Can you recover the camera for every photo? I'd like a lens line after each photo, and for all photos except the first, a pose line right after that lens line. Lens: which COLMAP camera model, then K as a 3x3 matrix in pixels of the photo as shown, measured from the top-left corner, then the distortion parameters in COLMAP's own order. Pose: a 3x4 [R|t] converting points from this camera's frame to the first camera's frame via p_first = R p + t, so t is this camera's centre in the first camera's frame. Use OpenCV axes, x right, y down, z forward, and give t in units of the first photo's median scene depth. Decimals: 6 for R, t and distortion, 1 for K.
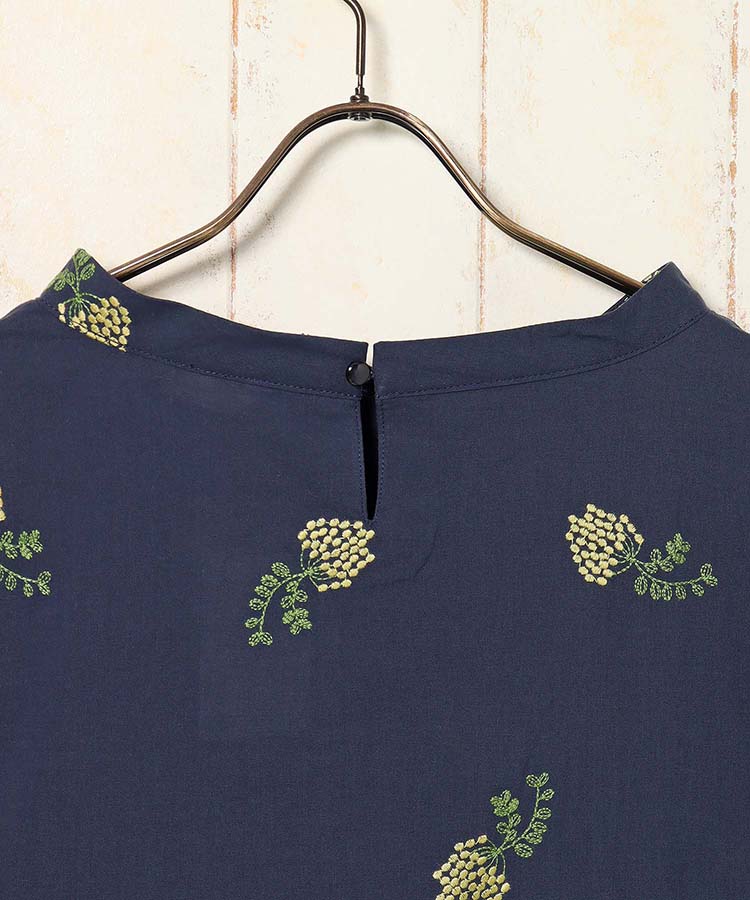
lens RADIAL K [[2377.2, 0, 381.4], [0, 2377.2, 452.1], [0, 0, 1]] dist [0.205907, 0.000000]
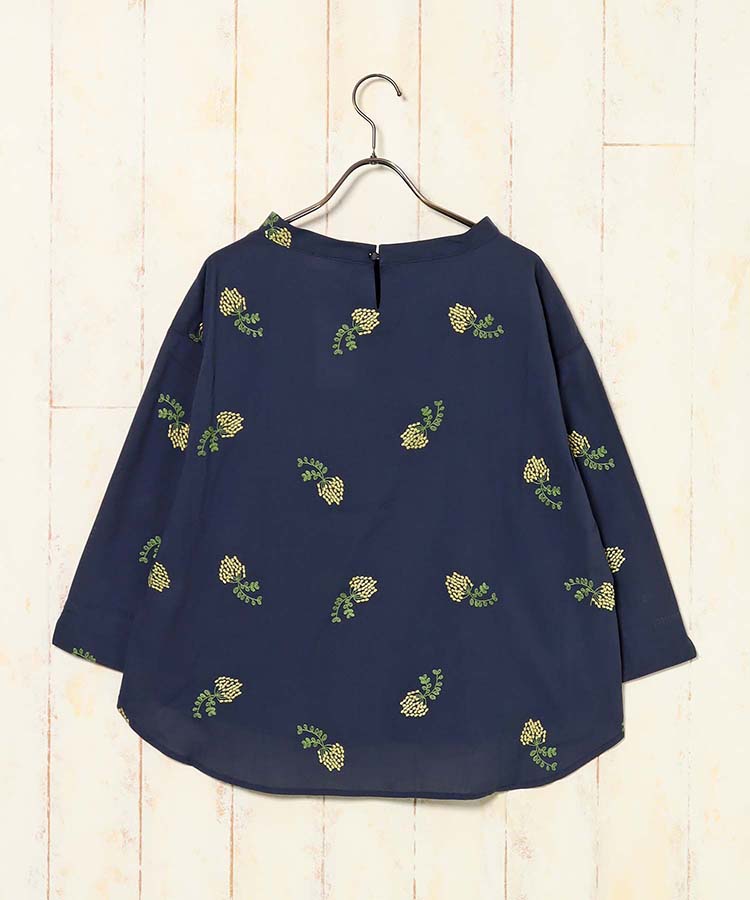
lens RADIAL K [[1509.1, 0, 372.7], [0, 1509.1, 450.2], [0, 0, 1]] dist [0.072982, 0.000000]
pose [[0.999939, -0.002562, -0.010746, 0.007850], [0.002688, 0.999928, 0.011714, 0.171215], [0.010716, -0.011742, 0.999874, -0.753779]]
